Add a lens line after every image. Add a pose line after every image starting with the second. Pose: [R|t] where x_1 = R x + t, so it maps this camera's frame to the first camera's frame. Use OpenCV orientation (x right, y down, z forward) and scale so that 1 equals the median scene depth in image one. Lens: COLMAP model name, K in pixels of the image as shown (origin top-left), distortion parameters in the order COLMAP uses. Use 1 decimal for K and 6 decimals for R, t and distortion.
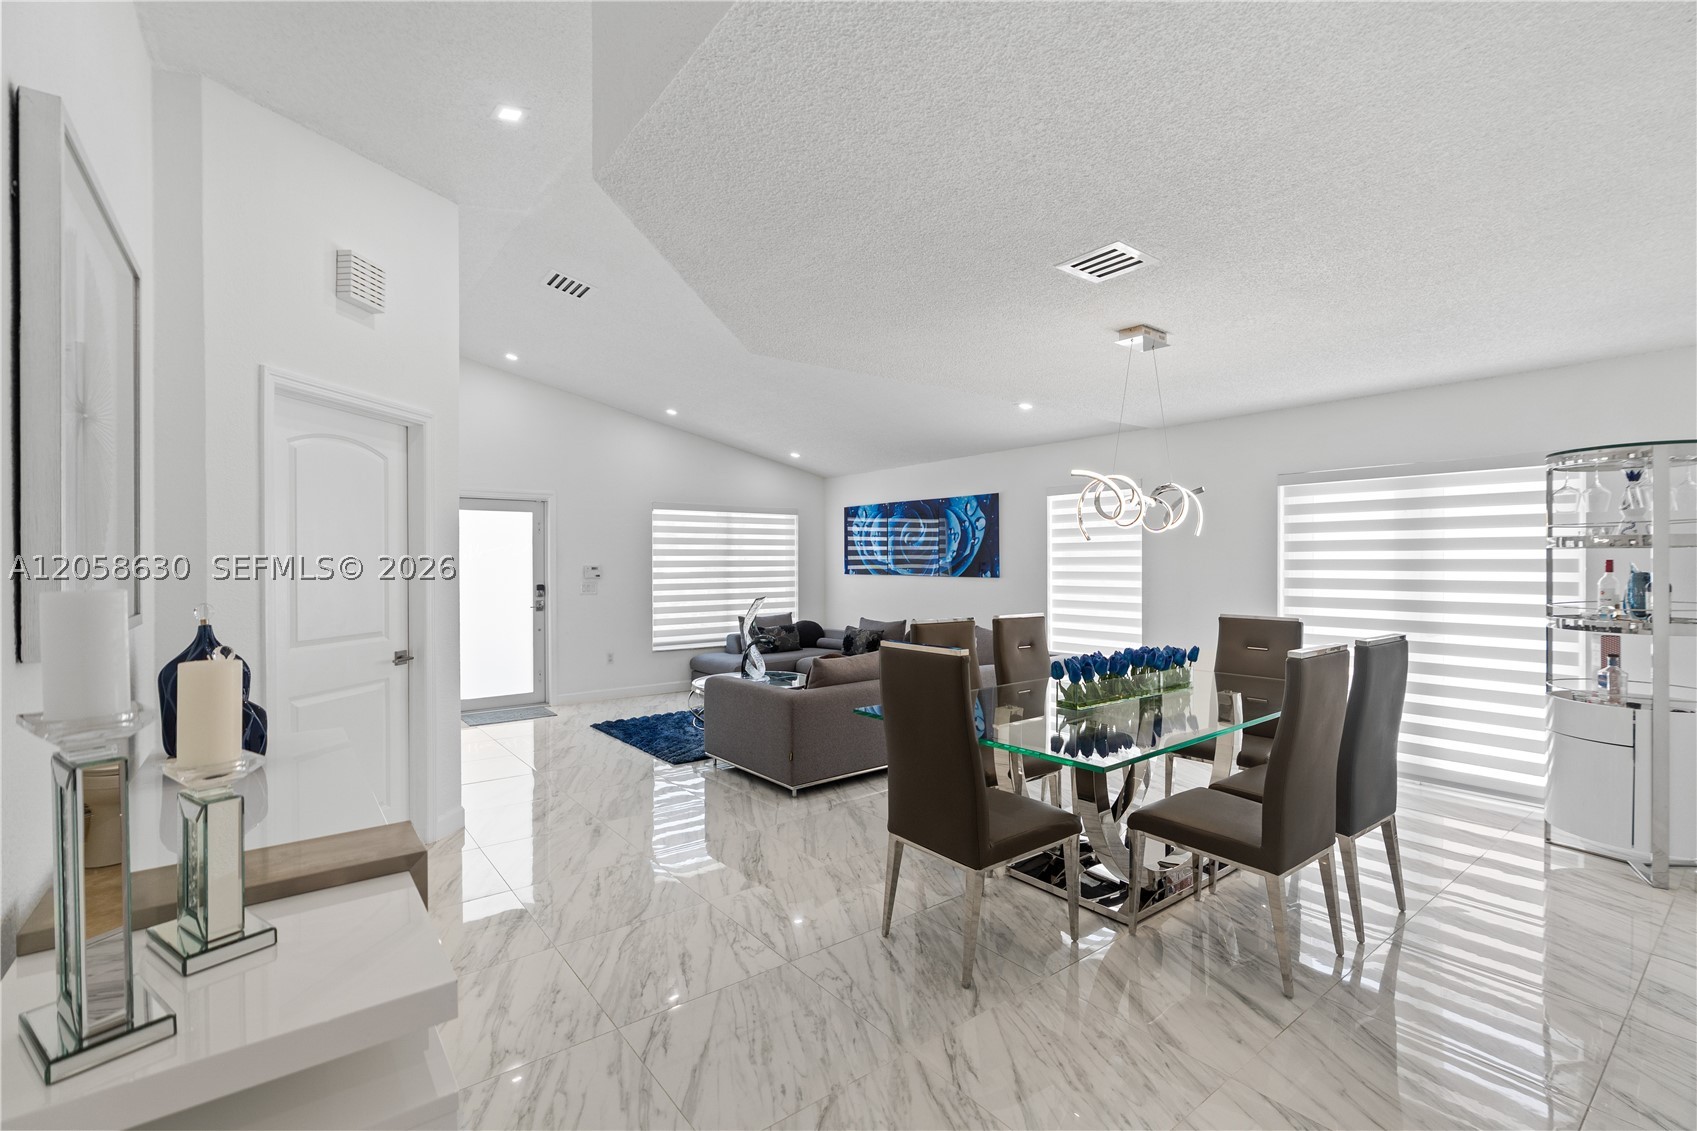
lens RADIAL K [[754.4, 0, 843.7], [0, 754.4, 569.4], [0, 0, 1]] dist [-0.008976, 0.004189]
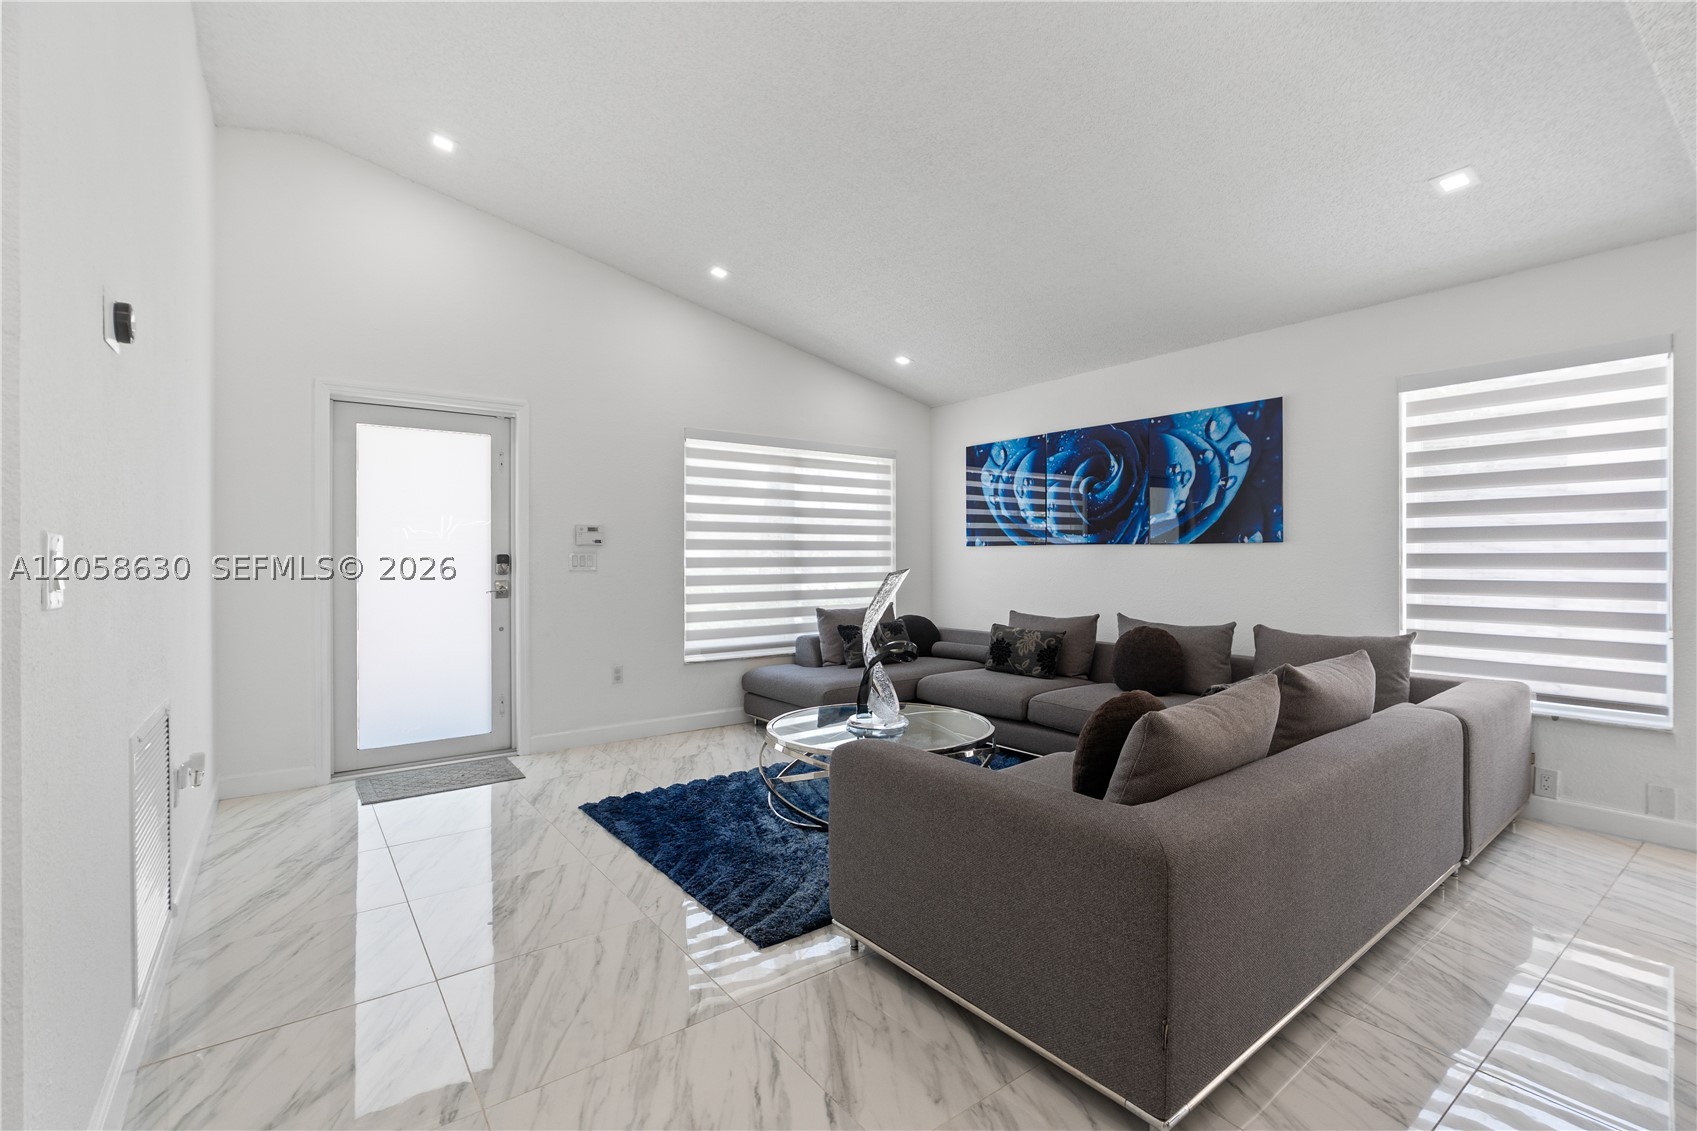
lens RADIAL K [[754.4, 0, 847.2], [0, 754.4, 560.6], [0, 0, 1]] dist [-0.008976, 0.004189]
pose [[0.999954, 0.002243, -0.009319, -0.118644], [-0.002309, 0.999972, -0.007098, 0.028593], [0.009303, 0.007119, 0.999931, 0.392365]]
